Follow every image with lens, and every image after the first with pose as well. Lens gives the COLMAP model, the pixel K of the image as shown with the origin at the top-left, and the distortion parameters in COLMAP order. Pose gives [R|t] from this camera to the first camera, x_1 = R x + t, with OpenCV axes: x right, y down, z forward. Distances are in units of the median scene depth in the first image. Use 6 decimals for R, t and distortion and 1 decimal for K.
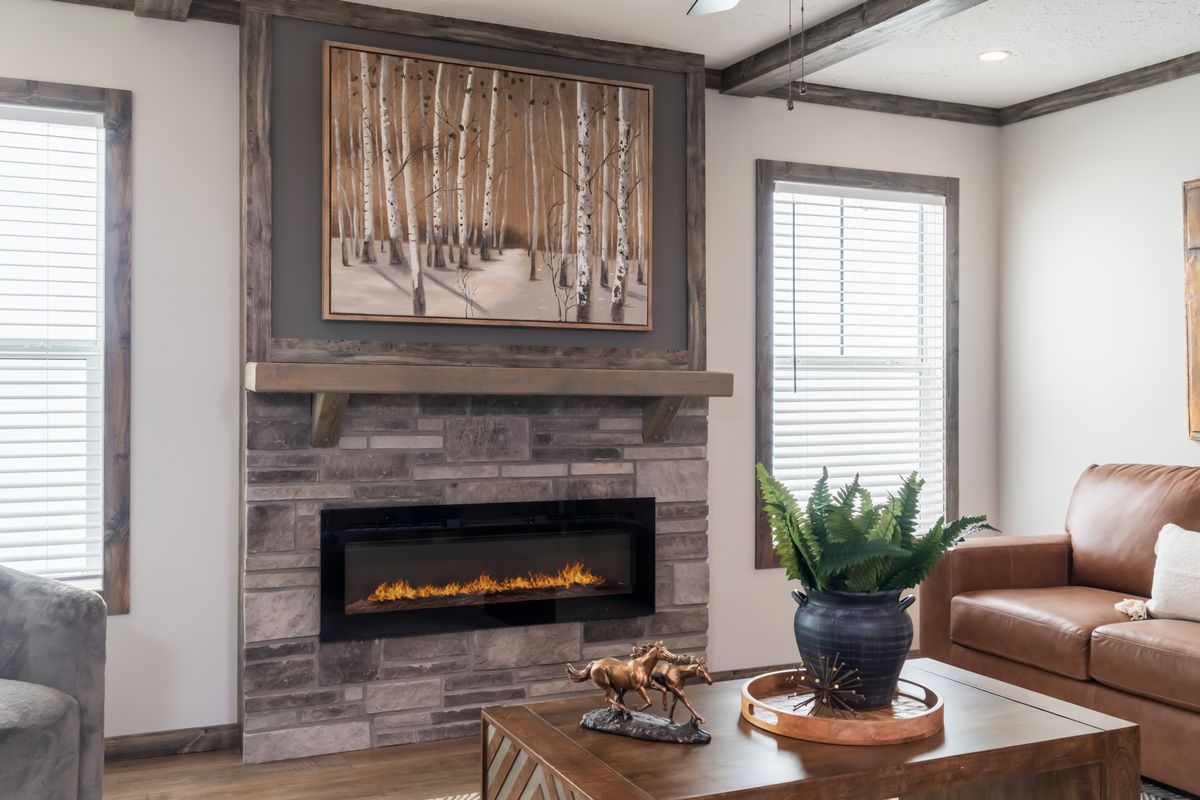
lens RADIAL K [[1152.8, 0, 600.2], [0, 1152.8, 396.6], [0, 0, 1]] dist [-0.014283, 0.000000]
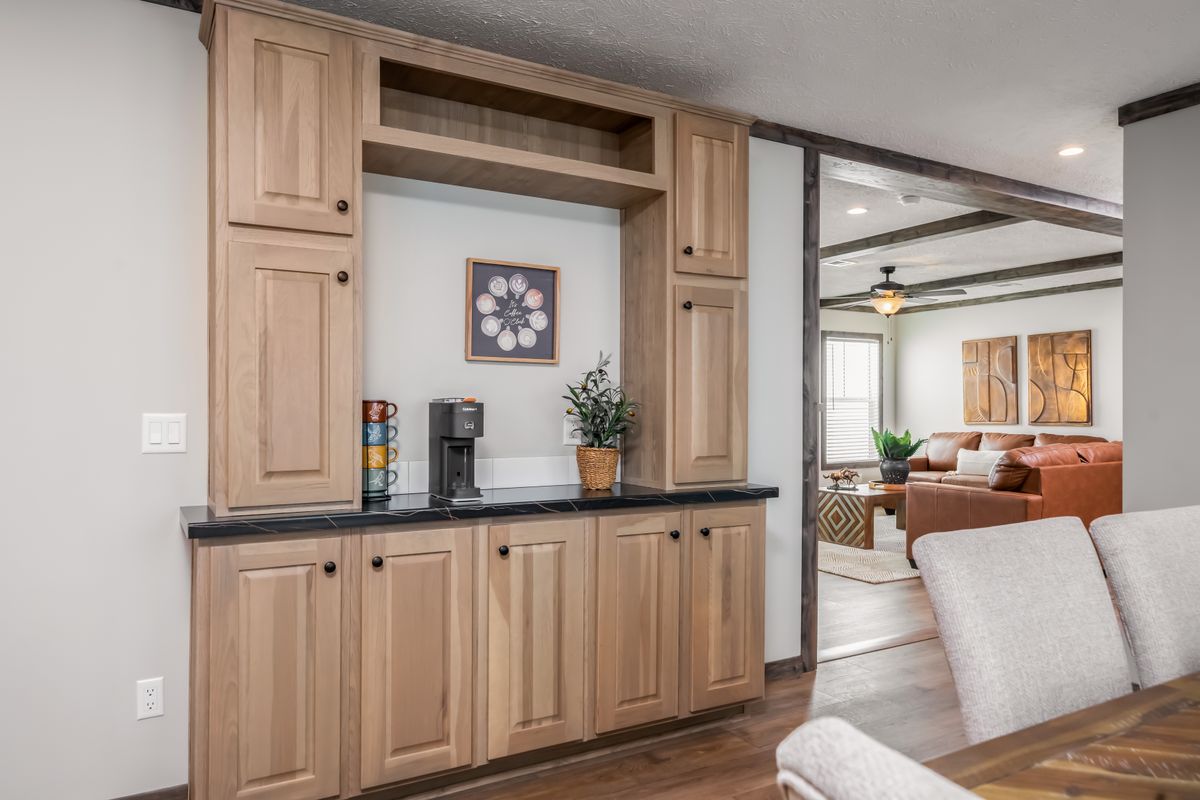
lens RADIAL K [[822.4, 0, 600.3], [0, 822.4, 401.8], [0, 0, 1]] dist [-0.042637, 0.004306]
pose [[0.995721, -0.006750, 0.092164, -0.670897], [0.008210, 0.999847, -0.015474, 0.003285], [-0.092046, 0.016165, 0.995624, -1.105371]]
